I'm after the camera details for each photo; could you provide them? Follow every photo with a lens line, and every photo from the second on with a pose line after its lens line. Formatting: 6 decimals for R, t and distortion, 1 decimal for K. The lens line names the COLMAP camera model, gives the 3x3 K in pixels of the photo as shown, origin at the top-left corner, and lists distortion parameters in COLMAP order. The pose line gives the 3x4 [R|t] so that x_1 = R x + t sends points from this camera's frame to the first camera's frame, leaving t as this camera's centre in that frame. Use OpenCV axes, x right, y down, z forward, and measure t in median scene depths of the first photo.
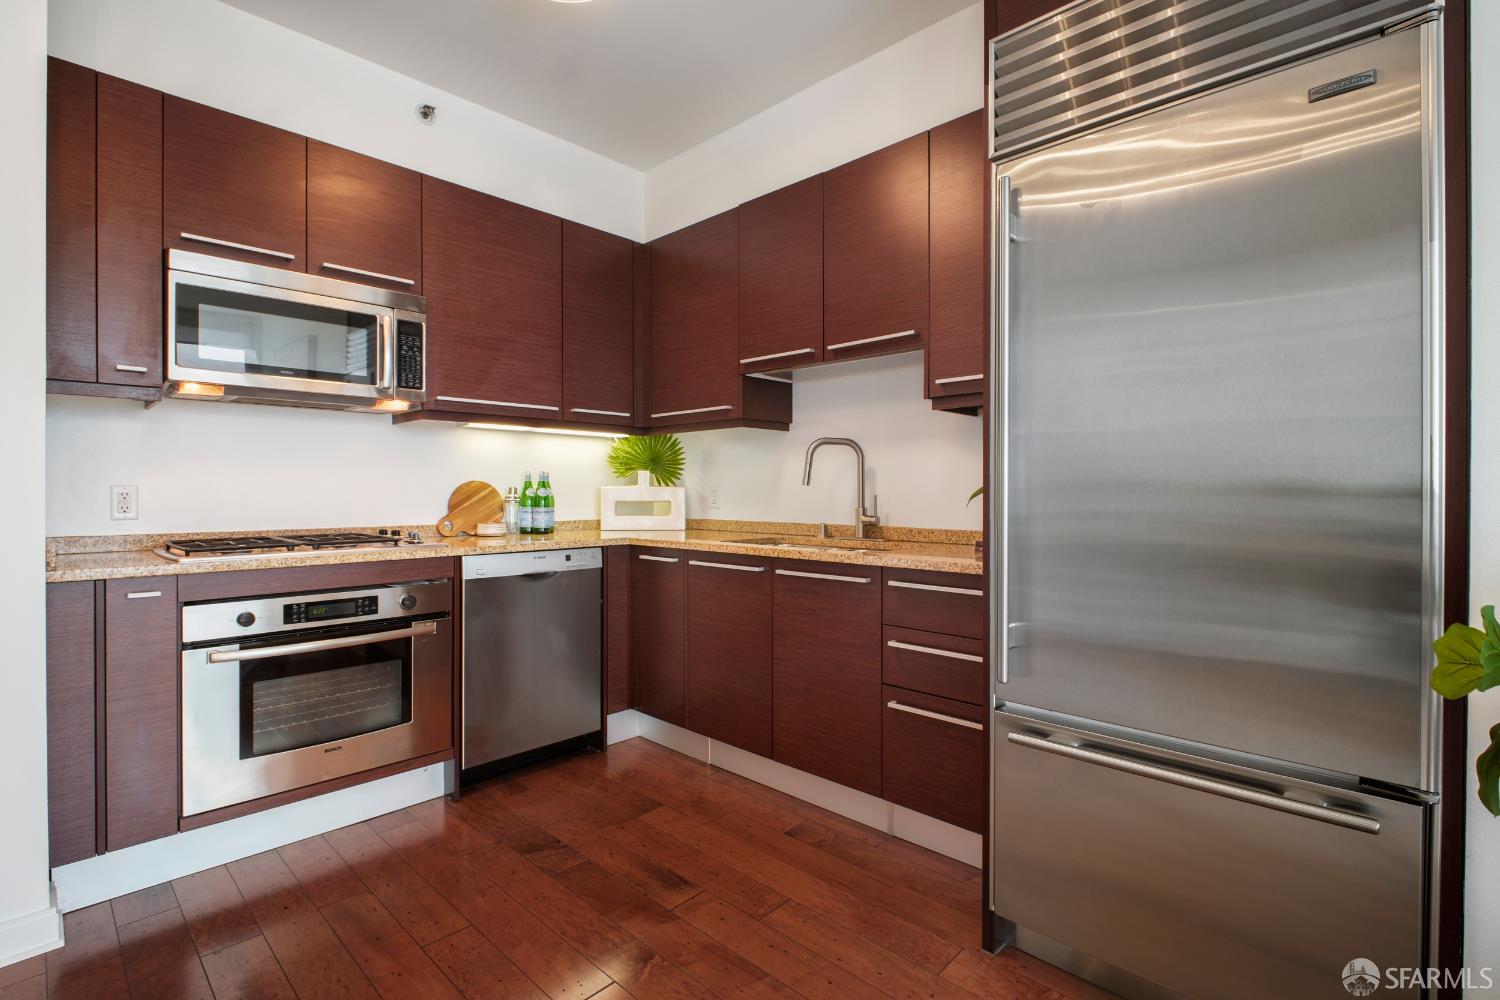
lens RADIAL K [[694.7, 0, 754.7], [0, 694.7, 493.6], [0, 0, 1]] dist [0.000558, -0.006257]
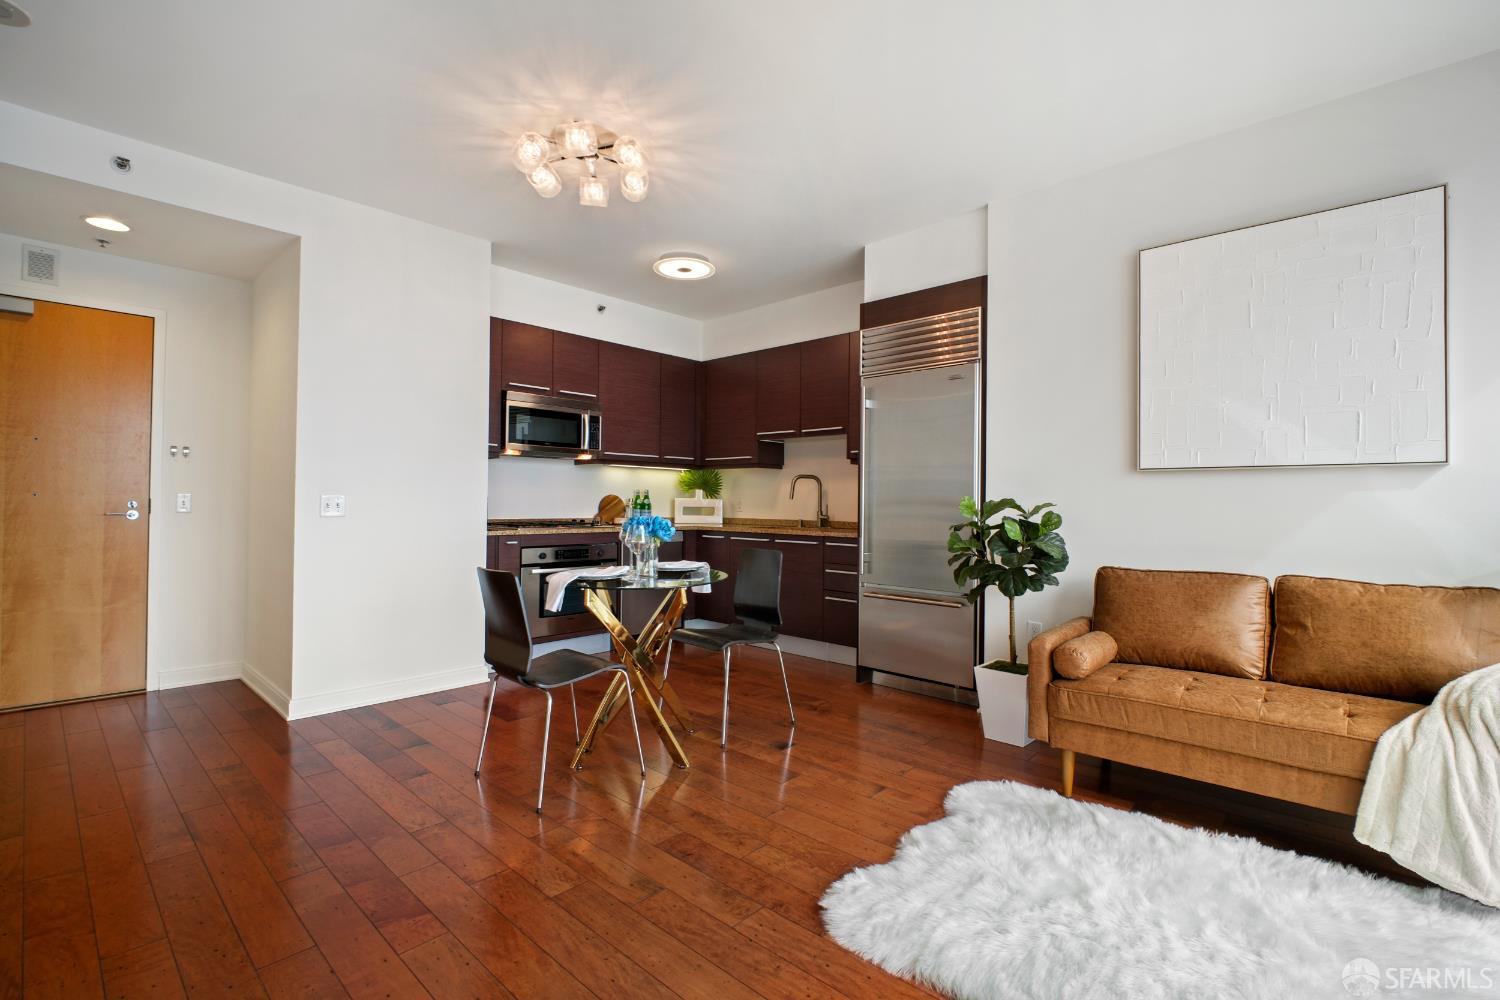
lens RADIAL K [[674.8, 0, 754.6], [0, 674.8, 496.1], [0, 0, 1]] dist [-0.001338, -0.007796]
pose [[0.999907, 0.010506, 0.008742, -0.043567], [-0.010398, 0.999870, -0.012316, 0.003622], [-0.008870, 0.012224, 0.999886, -0.863431]]
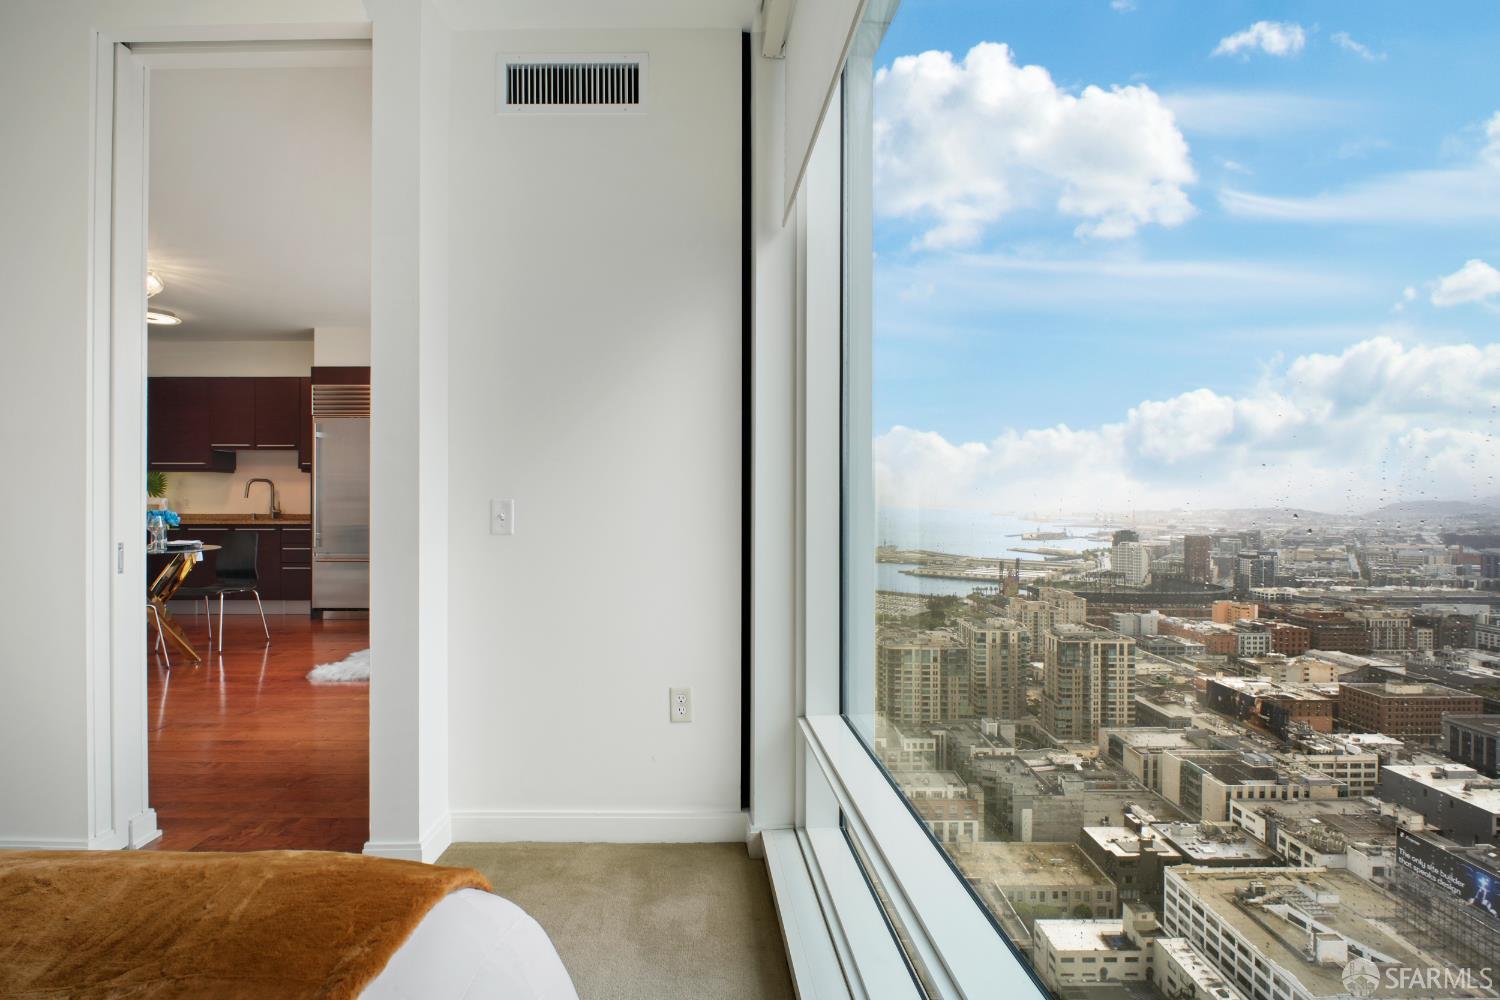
lens RADIAL K [[696.8, 0, 750.0], [0, 696.8, 500.0], [0, 0, 1]] dist [0.001693, 0.000059]
pose [[0.730684, 0.001021, 0.682715, -0.304736], [0.001186, 0.999995, -0.002766, 0.005156], [-0.682715, 0.002831, 0.730679, -2.004859]]
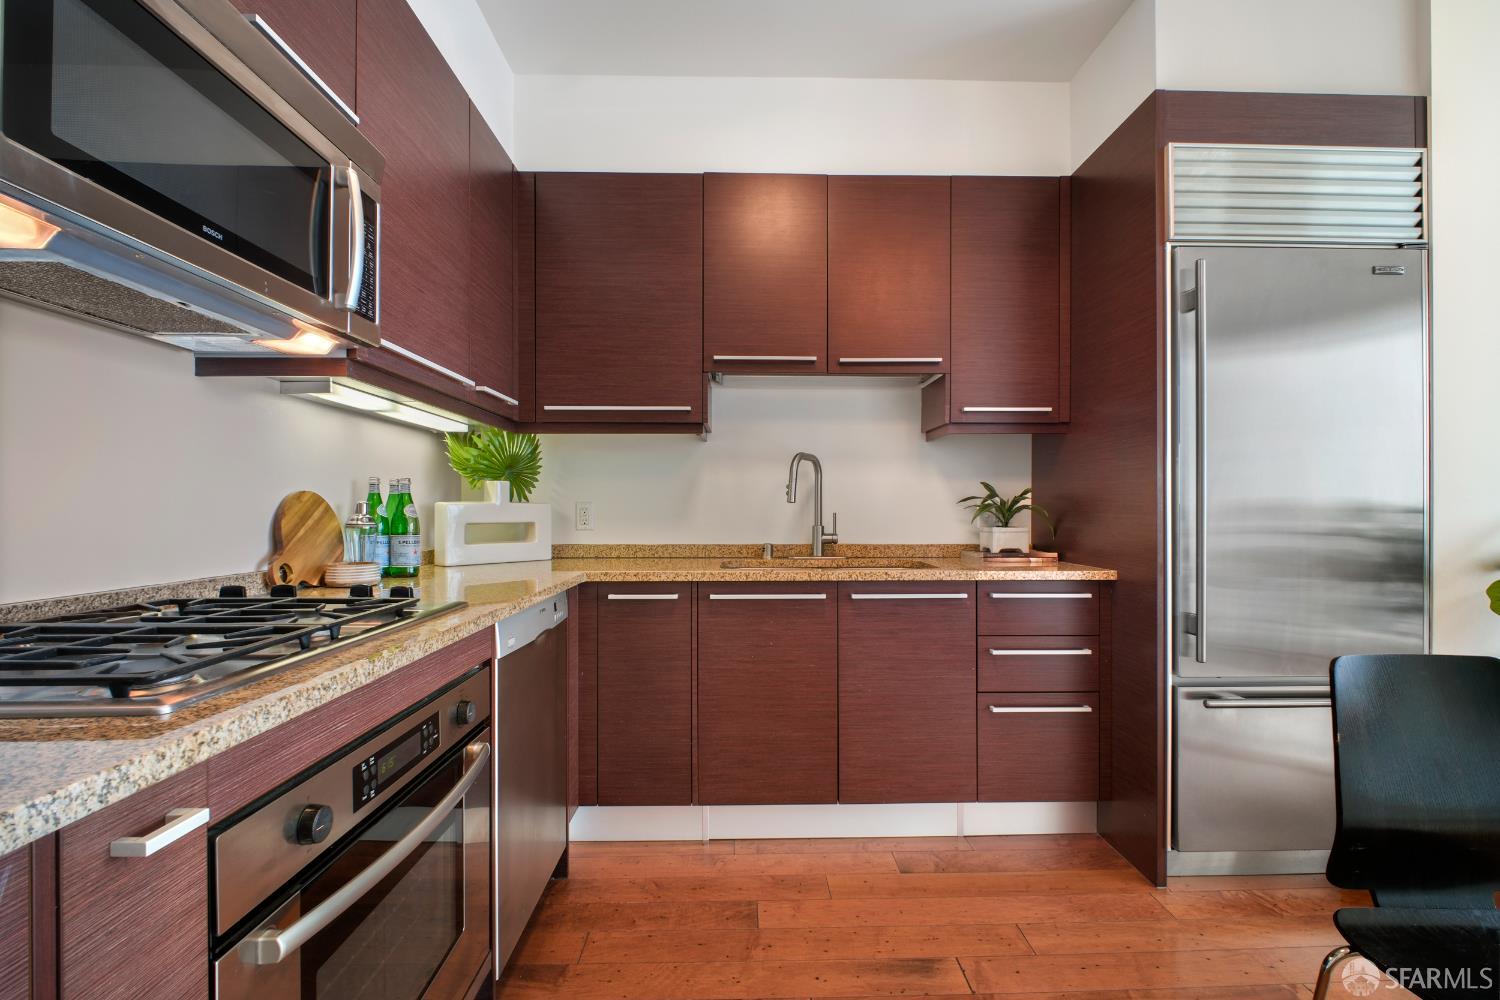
lens RADIAL K [[685.5, 0, 751.9], [0, 685.5, 506.0], [0, 0, 1]] dist [0.000170, -0.006479]
pose [[0.709322, 0.001861, 0.704882, -0.591721], [0.003155, 0.999978, -0.005814, -0.002009], [-0.704878, 0.006348, 0.709301, 0.377420]]
